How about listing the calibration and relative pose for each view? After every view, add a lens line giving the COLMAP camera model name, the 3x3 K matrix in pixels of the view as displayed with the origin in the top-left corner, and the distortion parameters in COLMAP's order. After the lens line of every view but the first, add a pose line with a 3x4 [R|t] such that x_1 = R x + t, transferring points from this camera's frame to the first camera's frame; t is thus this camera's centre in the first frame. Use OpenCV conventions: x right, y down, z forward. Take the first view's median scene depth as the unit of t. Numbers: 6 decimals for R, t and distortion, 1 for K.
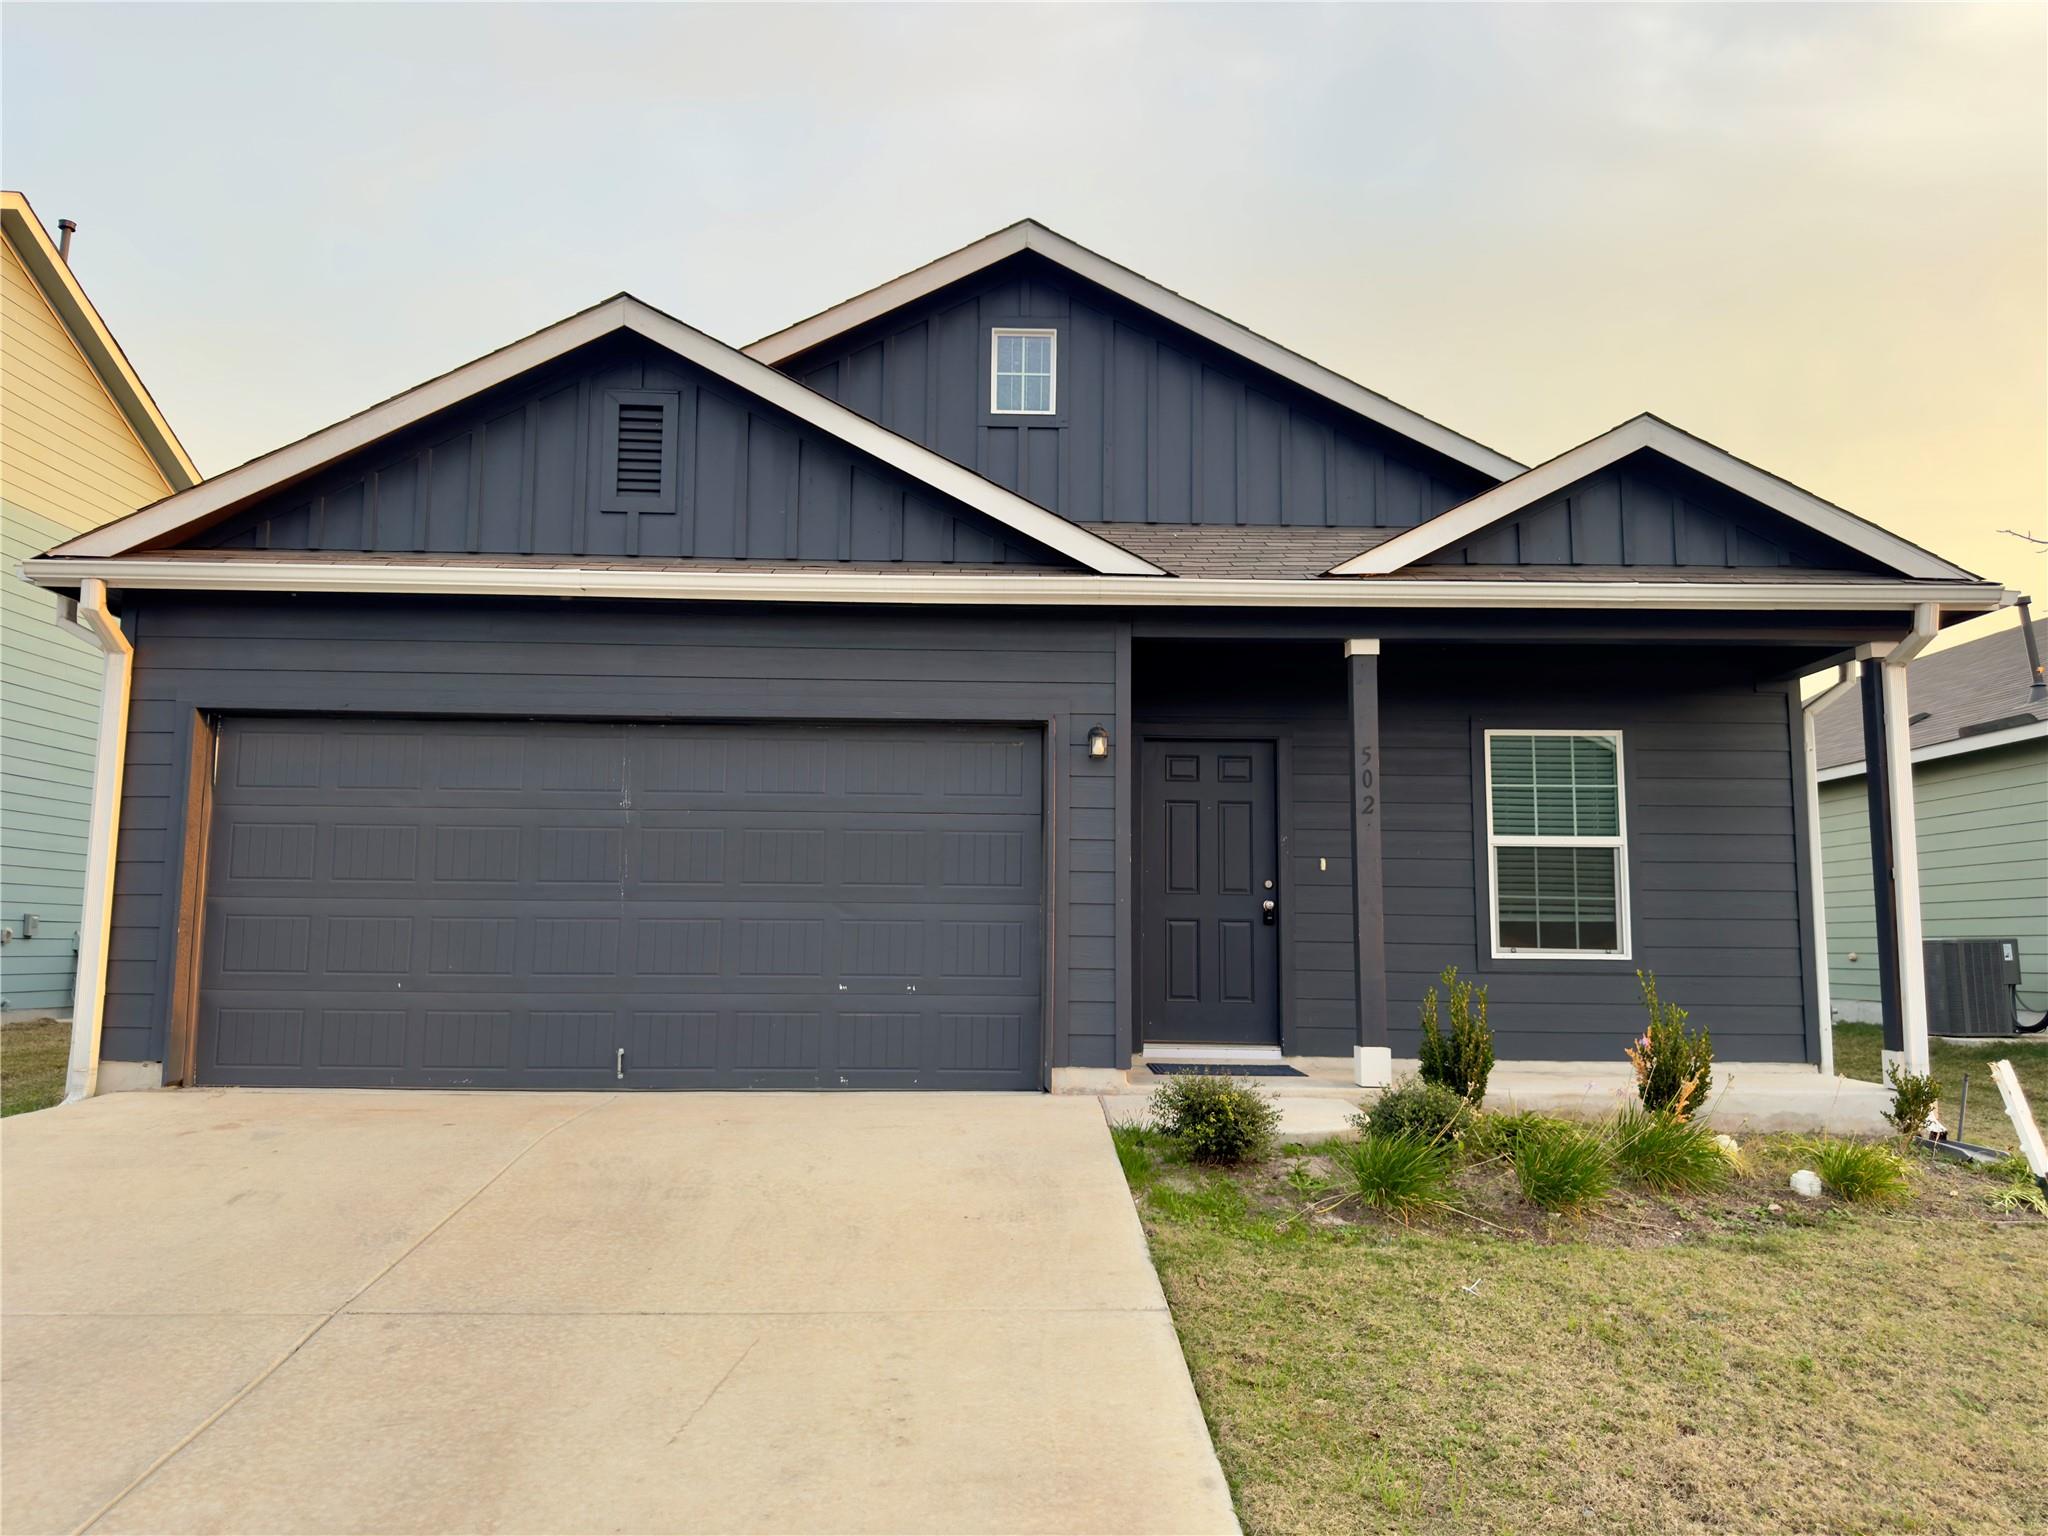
lens RADIAL K [[1423.1, 0, 1022.7], [0, 1423.1, 760.3], [0, 0, 1]] dist [0.048459, -0.048586]
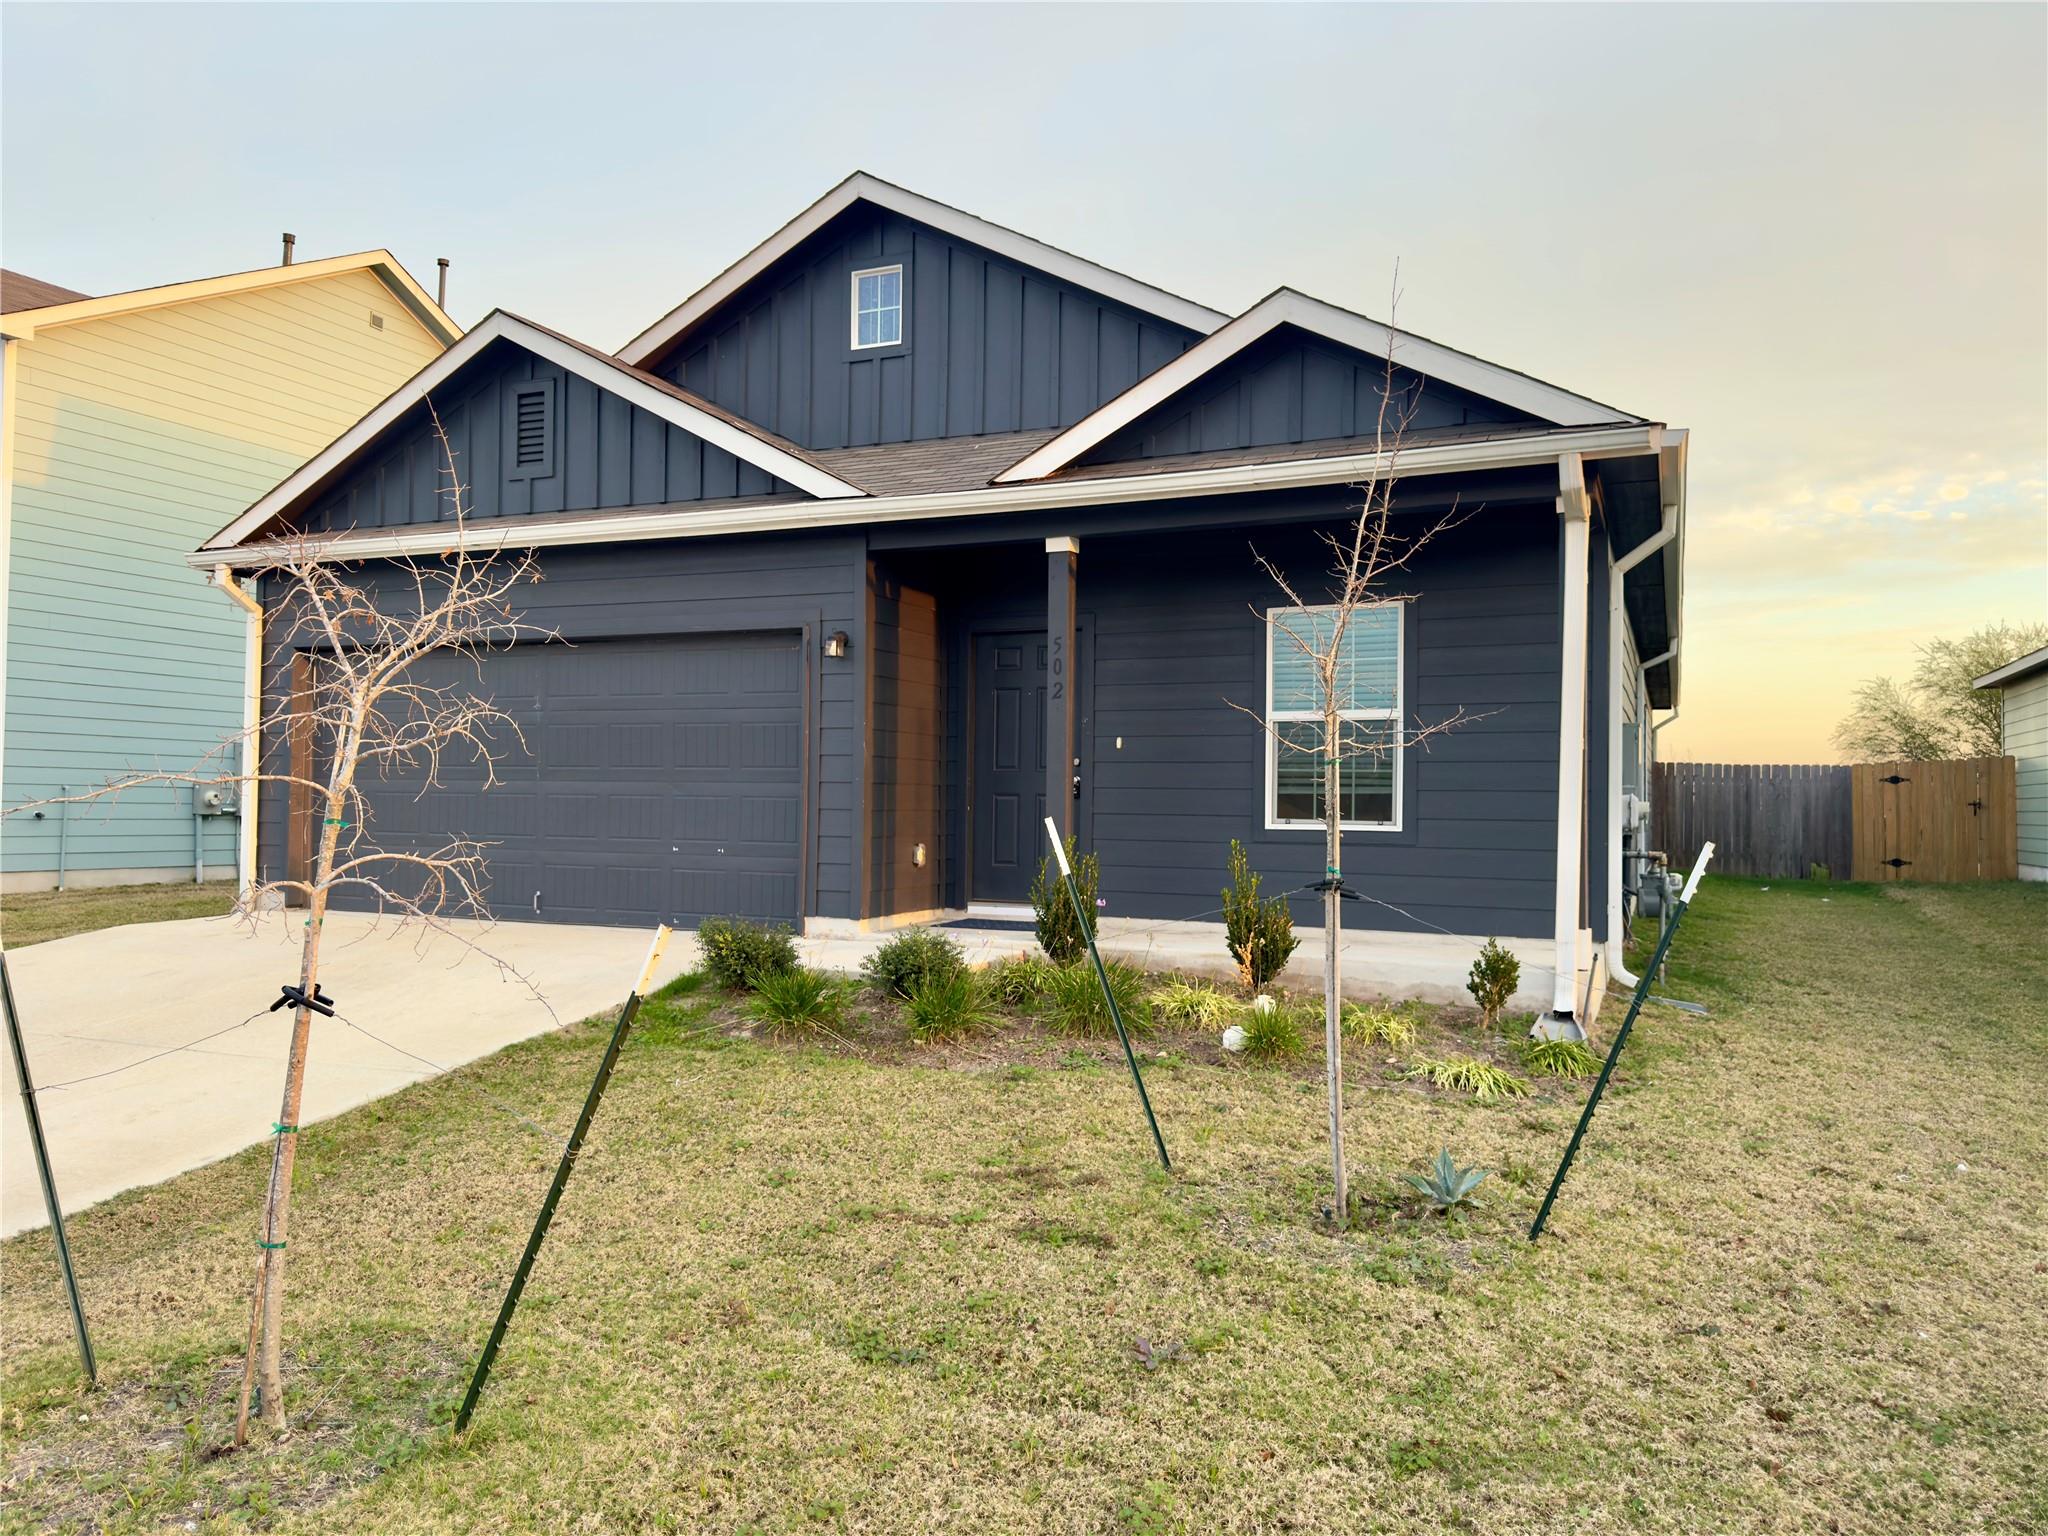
lens RADIAL K [[1423.1, 0, 1022.7], [0, 1423.1, 760.3], [0, 0, 1]] dist [0.048459, -0.048586]
pose [[0.910015, -0.012128, -0.414397, 0.515432], [0.050451, 0.995383, 0.081660, -0.003994], [0.411493, -0.095218, 0.906425, -0.004140]]
